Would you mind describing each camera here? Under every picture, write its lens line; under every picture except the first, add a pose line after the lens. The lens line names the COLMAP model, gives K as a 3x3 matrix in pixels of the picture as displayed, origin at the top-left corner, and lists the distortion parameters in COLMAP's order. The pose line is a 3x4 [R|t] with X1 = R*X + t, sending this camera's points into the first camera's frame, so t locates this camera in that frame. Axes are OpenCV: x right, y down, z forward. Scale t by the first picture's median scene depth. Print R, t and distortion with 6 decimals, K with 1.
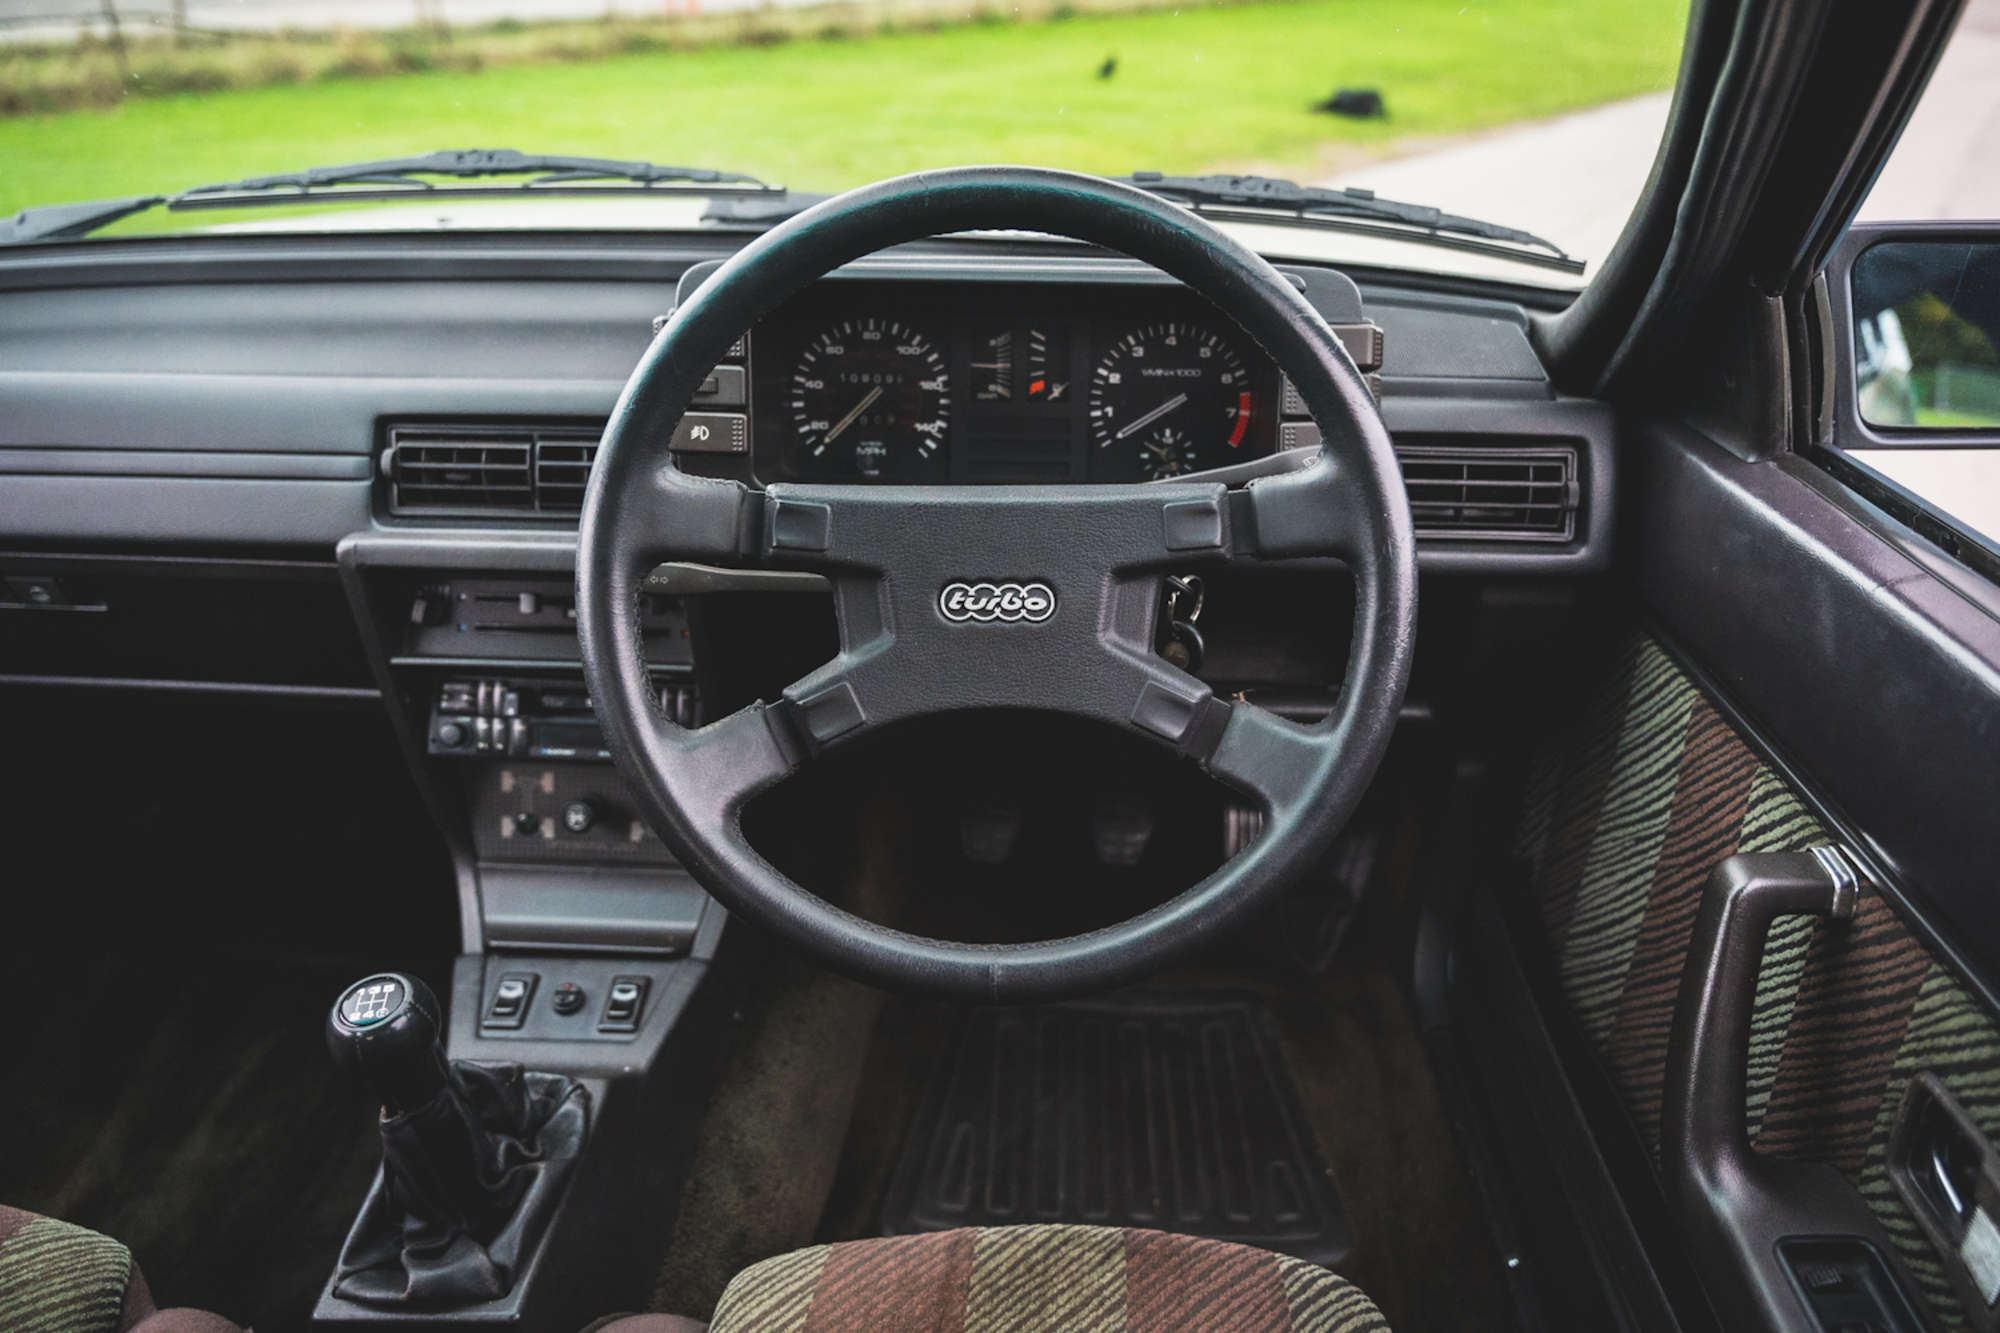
lens RADIAL K [[1411.9, 0, 1018.8], [0, 1411.9, 623.2], [0, 0, 1]] dist [0.002732, -0.000472]
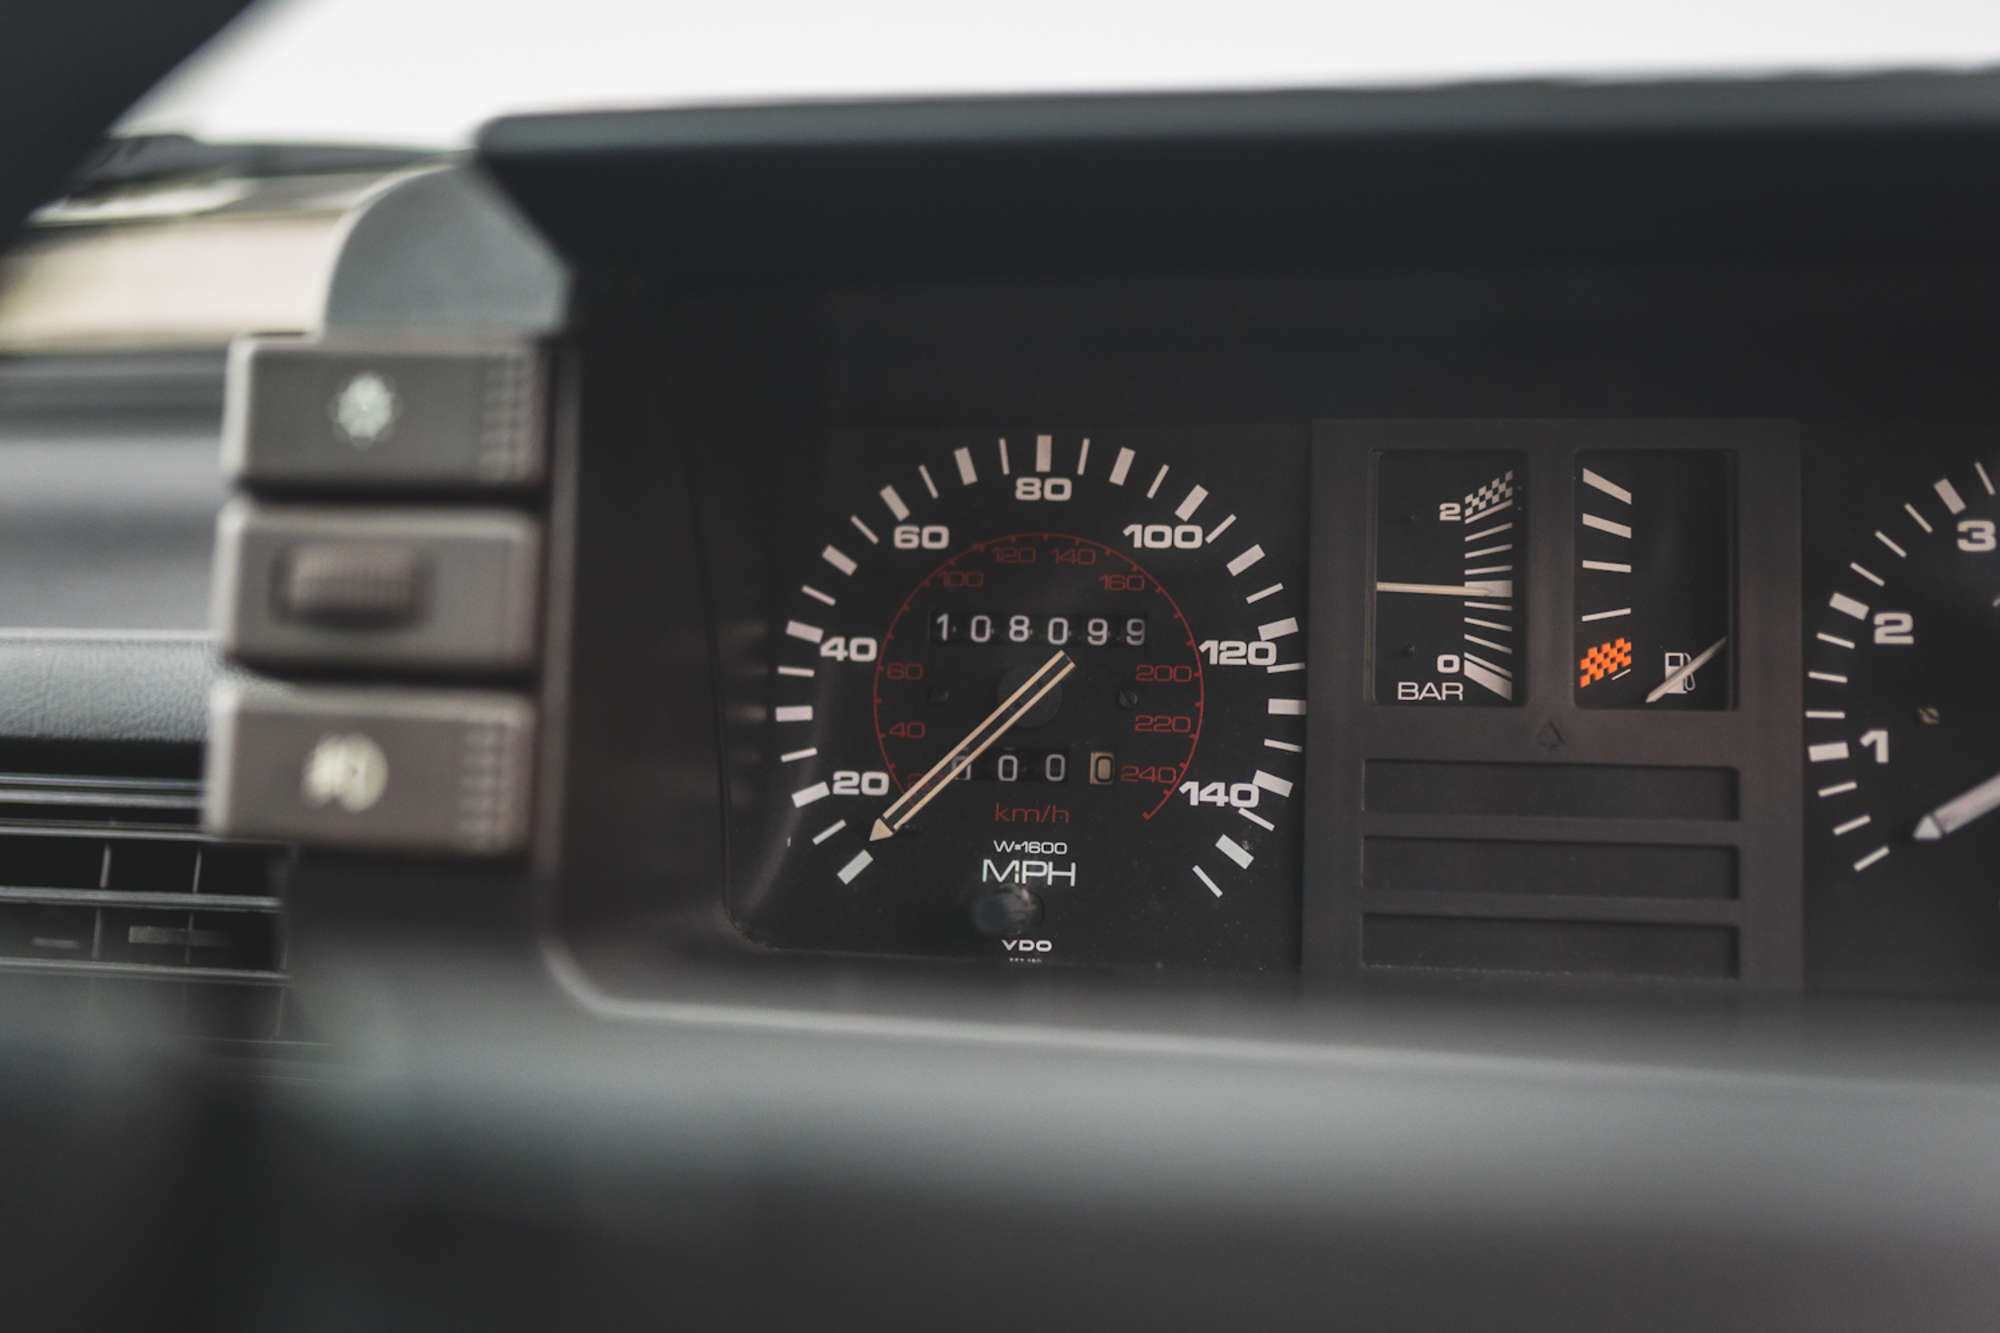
lens RADIAL K [[2116.9, 0, 1049.7], [0, 2116.9, 612.2], [0, 0, 1]] dist [-0.001185, -0.002192]
pose [[0.992680, 0.002509, -0.120750, -0.048054], [-0.034019, 0.965114, -0.259612, -0.060902], [0.115886, 0.261819, 0.958134, 0.572092]]
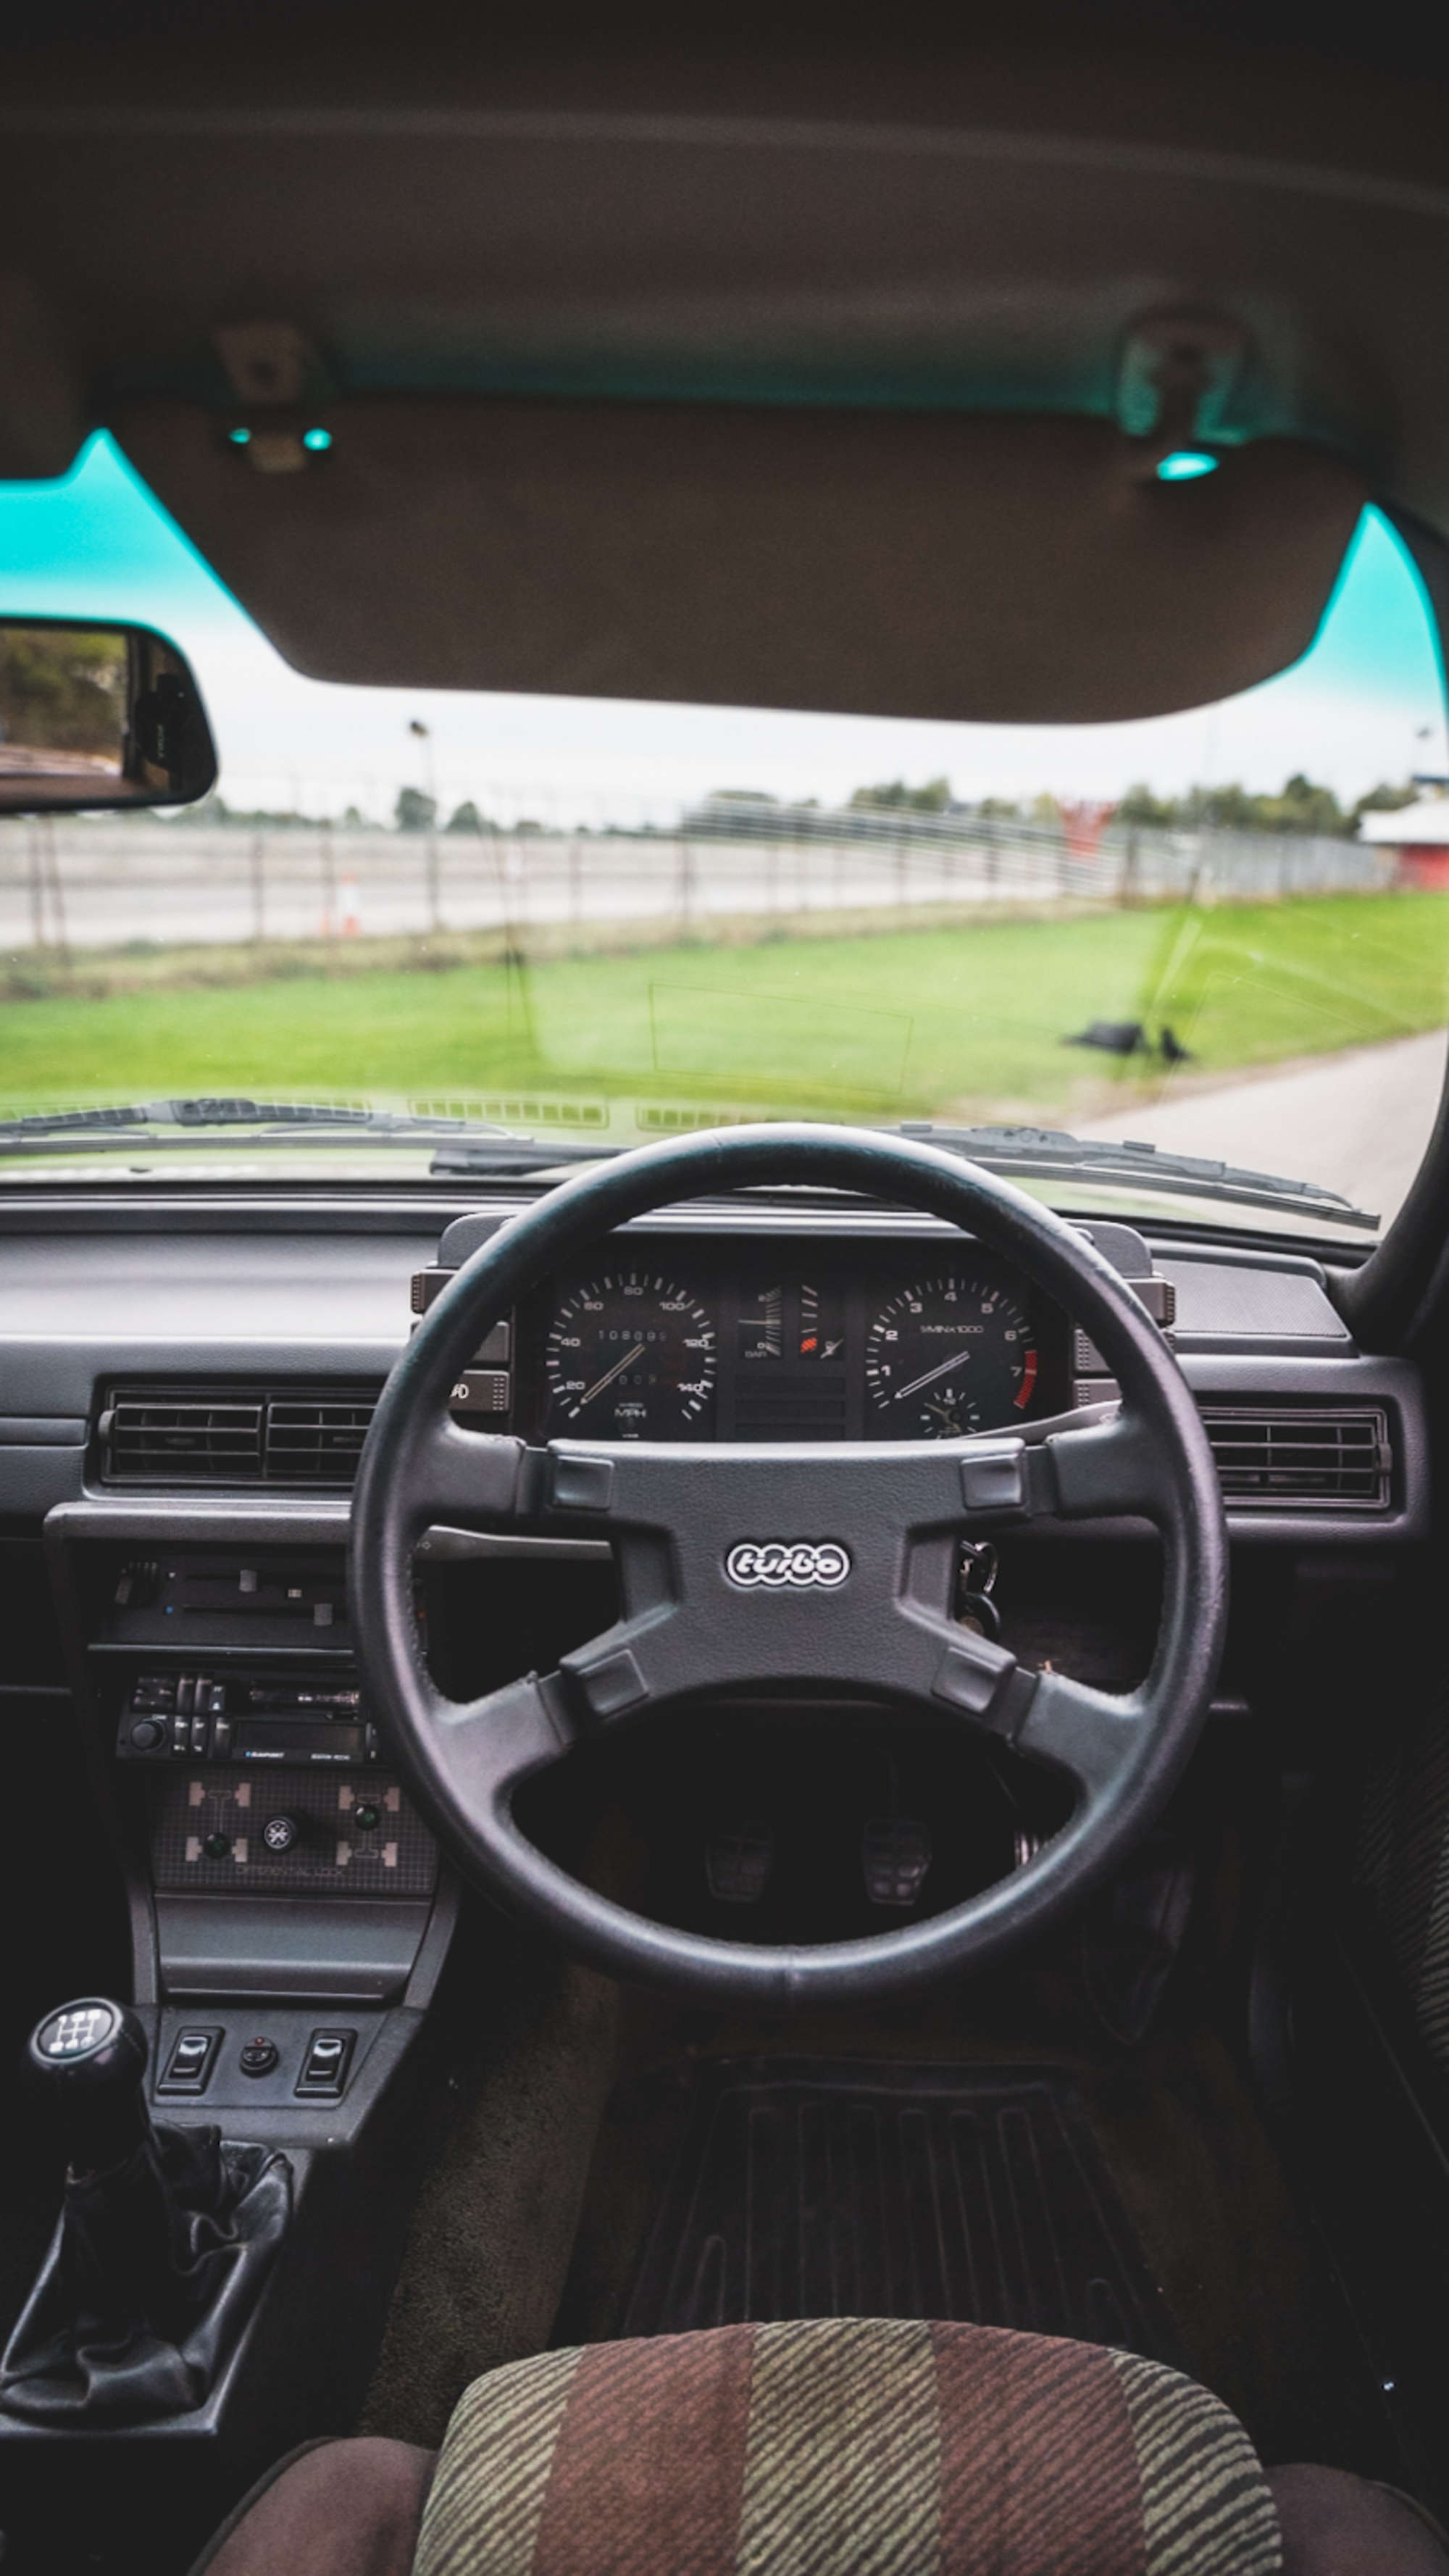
lens RADIAL K [[1735.0, 0, 754.7], [0, 1735.0, 1271.0], [0, 0, 1]] dist [0.001349, -0.006560]
pose [[0.999821, 0.000622, 0.018930, -0.045036], [0.003452, 0.976746, -0.214372, 0.031885], [-0.018623, 0.214399, 0.976569, -0.135450]]
